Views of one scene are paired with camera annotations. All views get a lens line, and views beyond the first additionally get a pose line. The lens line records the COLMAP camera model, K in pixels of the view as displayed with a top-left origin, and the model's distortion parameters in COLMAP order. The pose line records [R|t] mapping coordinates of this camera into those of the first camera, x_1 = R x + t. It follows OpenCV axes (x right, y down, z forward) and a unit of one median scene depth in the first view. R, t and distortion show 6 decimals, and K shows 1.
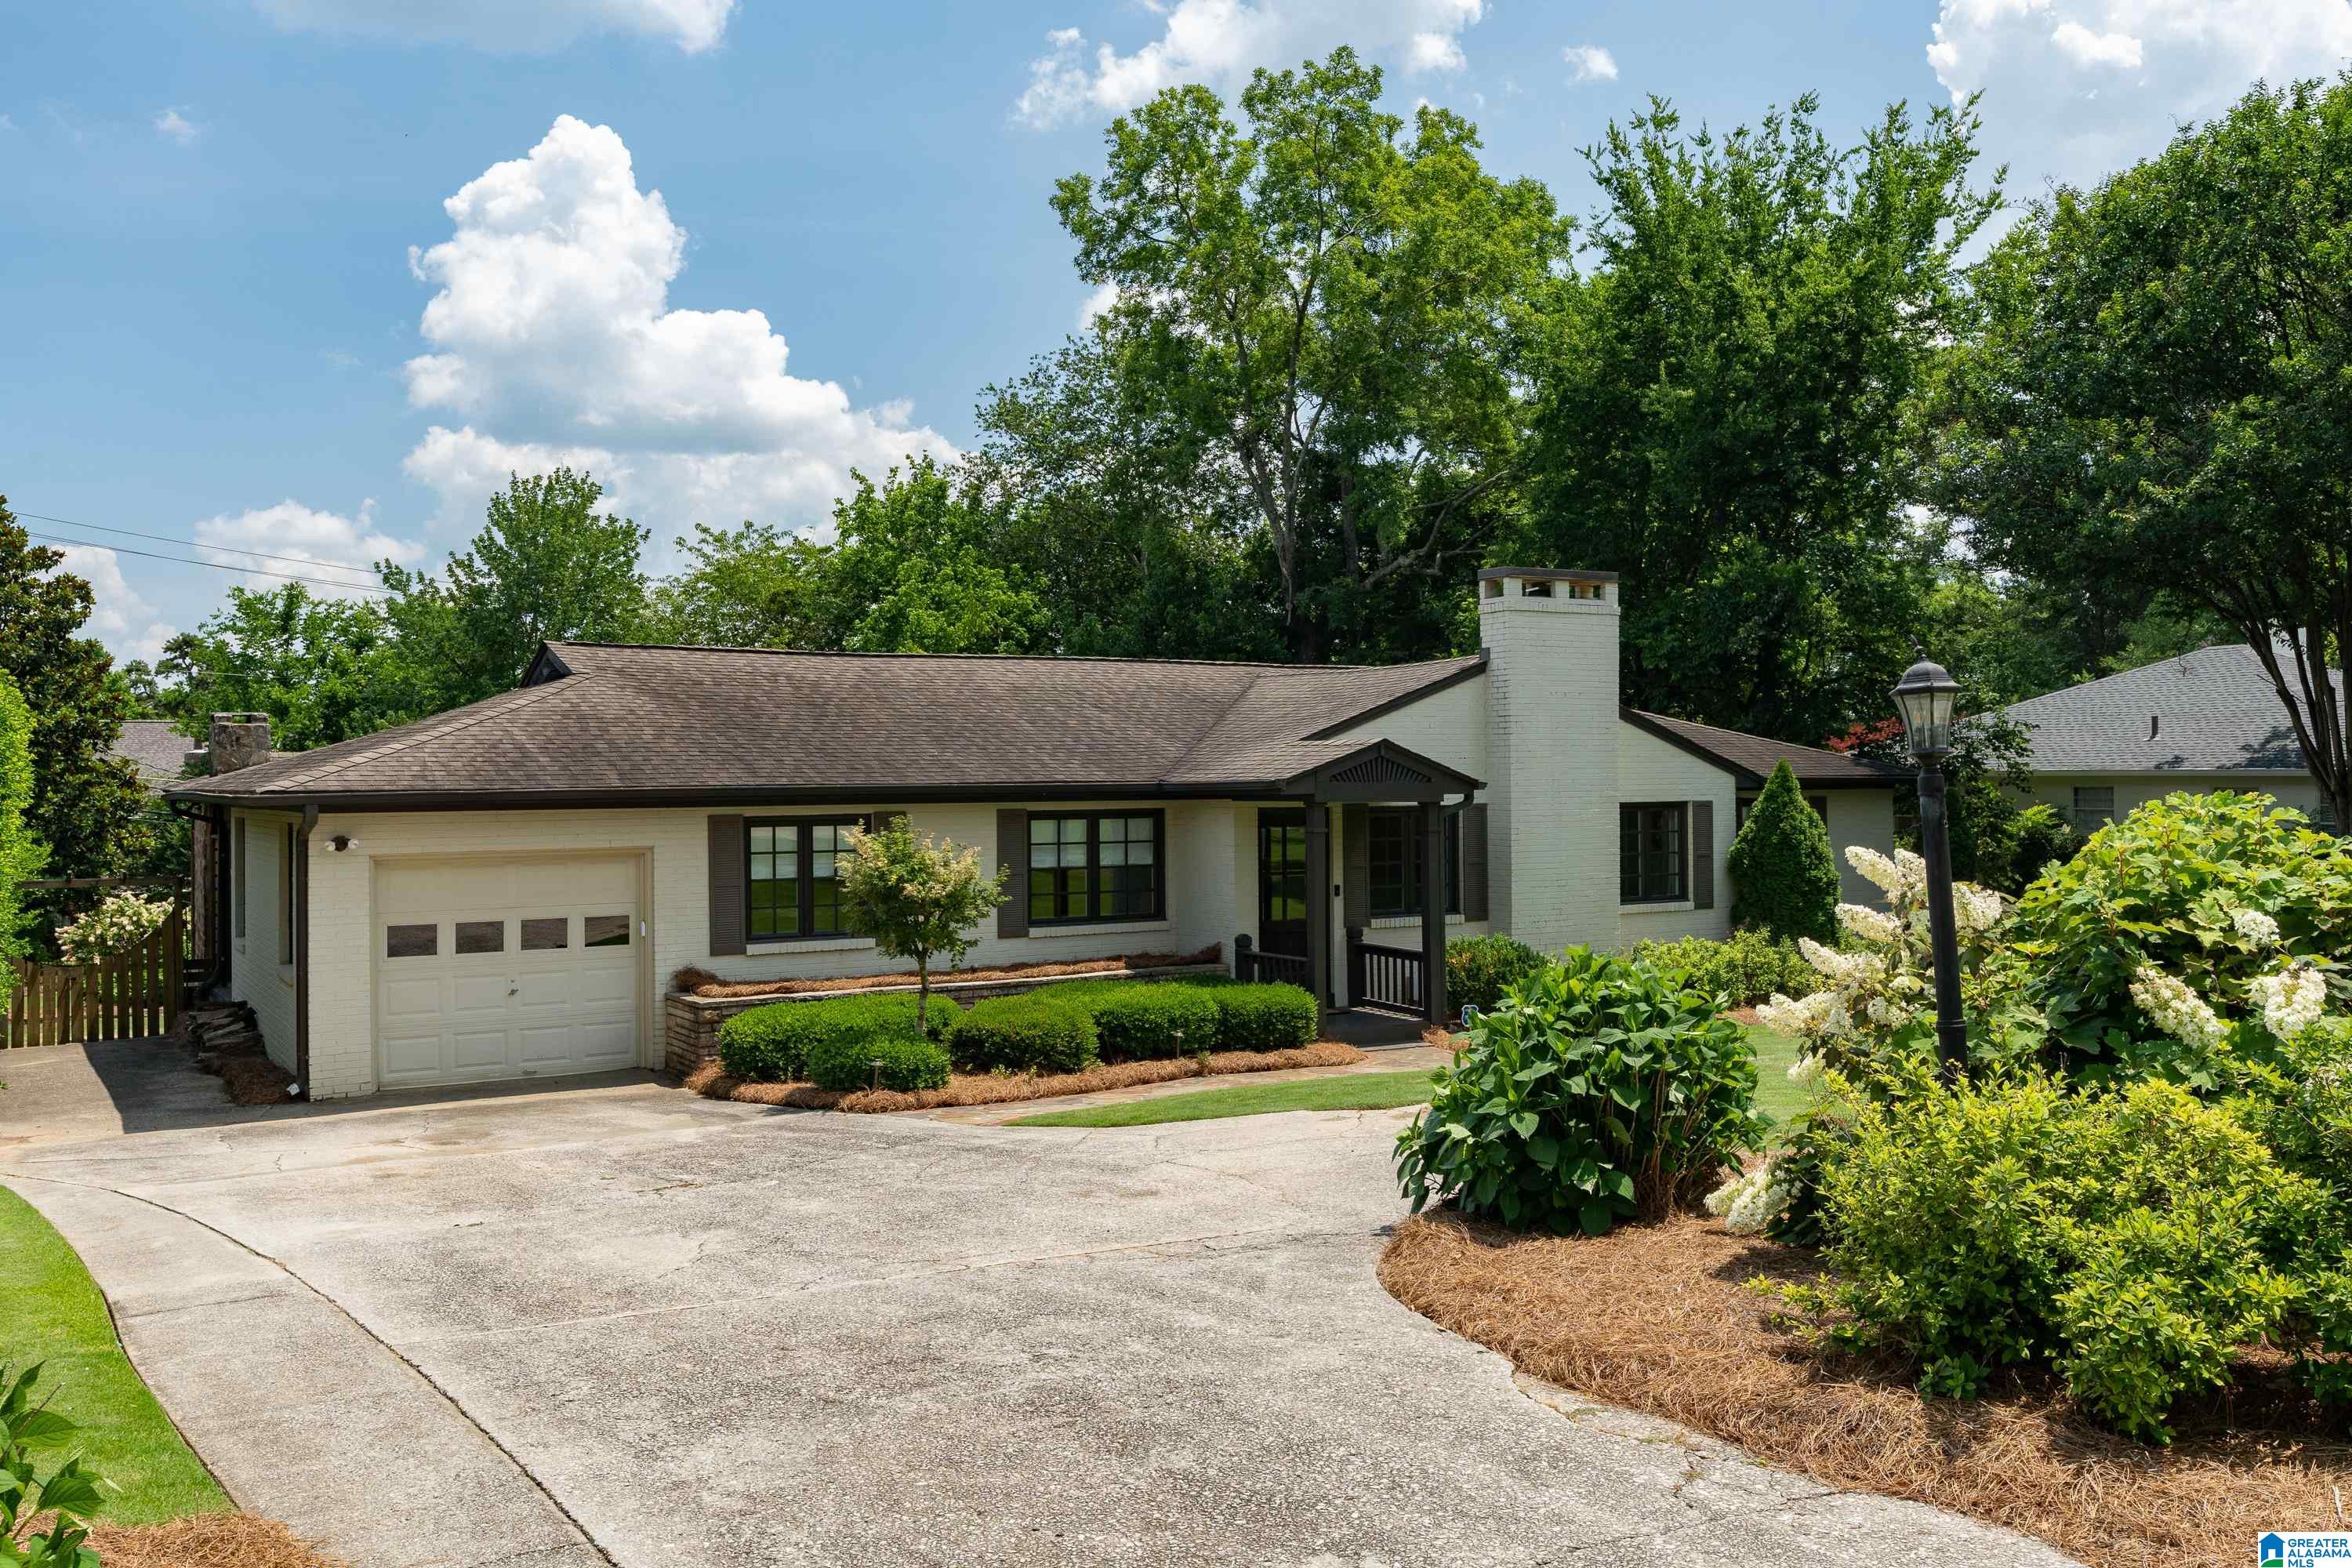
lens RADIAL K [[2178.9, 0, 1176.0], [0, 2178.9, 784.0], [0, 0, 1]] dist [-0.045070, 0.000488]
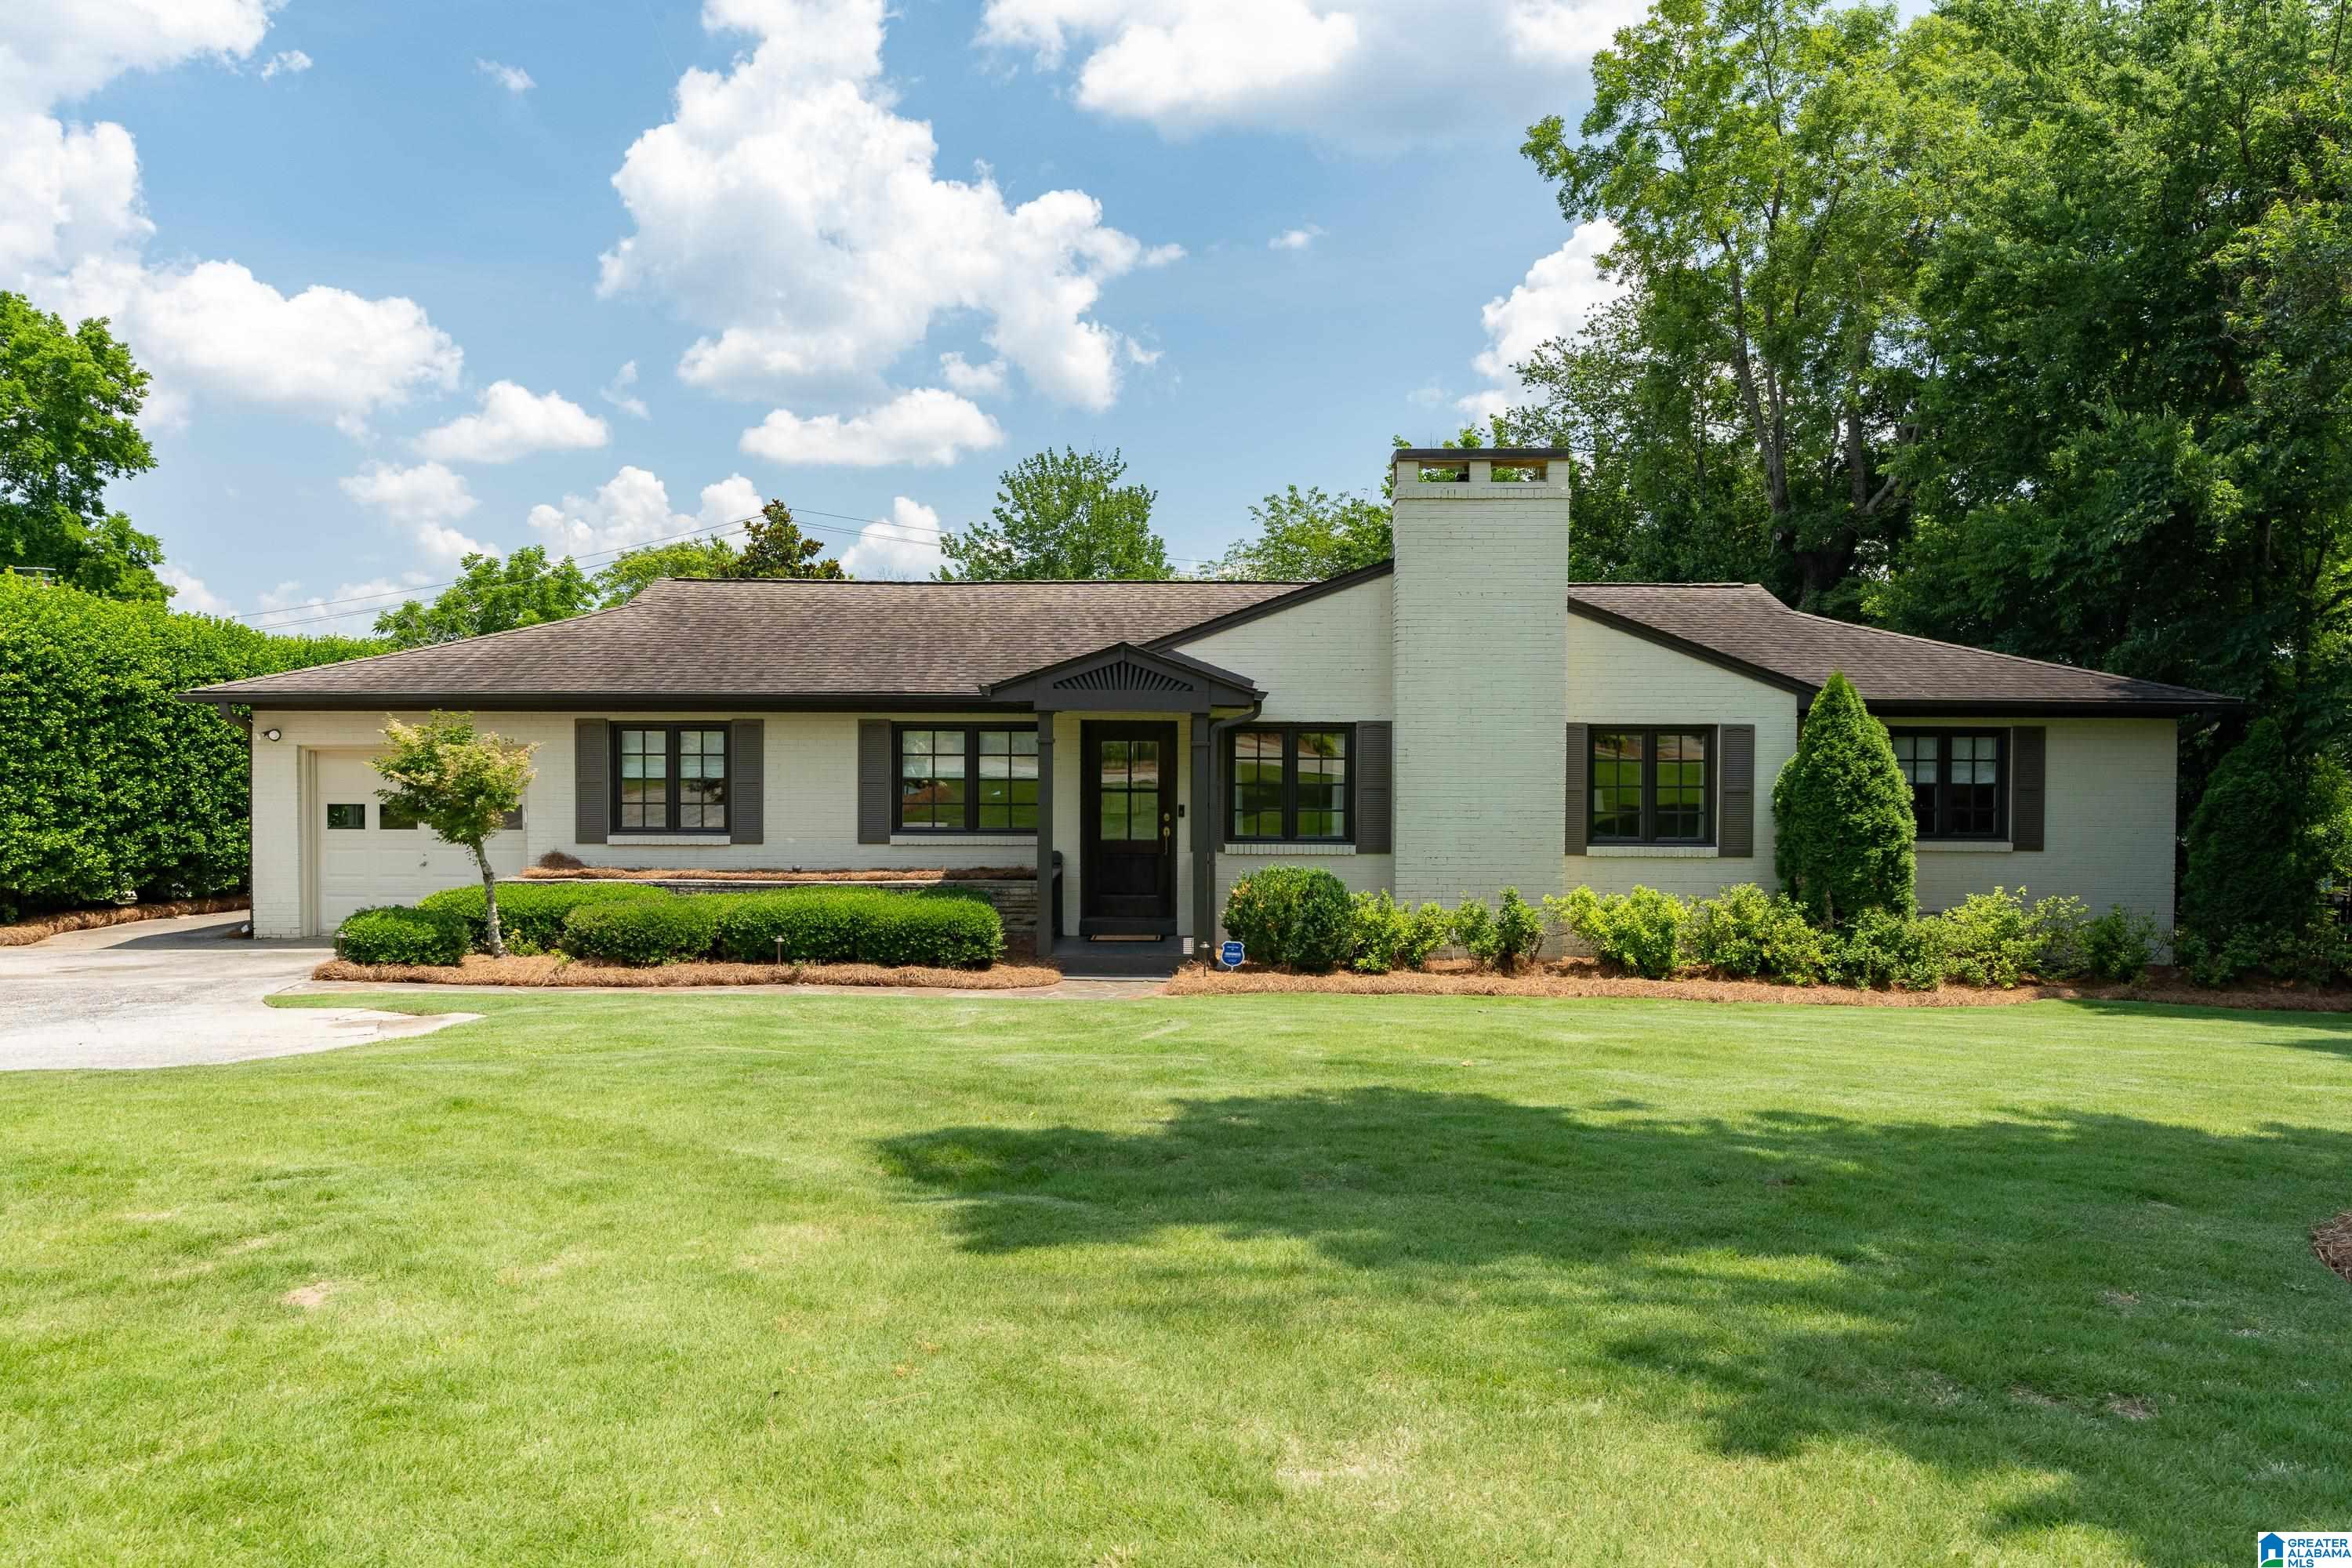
lens RADIAL K [[1783.7, 0, 1176.0], [0, 1783.7, 784.0], [0, 0, 1]] dist [0.002901, -0.001621]
pose [[0.811139, 0.026370, -0.584259, 0.532704], [-0.013655, 0.999565, 0.026157, 0.017780], [0.584694, -0.013239, 0.811146, 0.387110]]
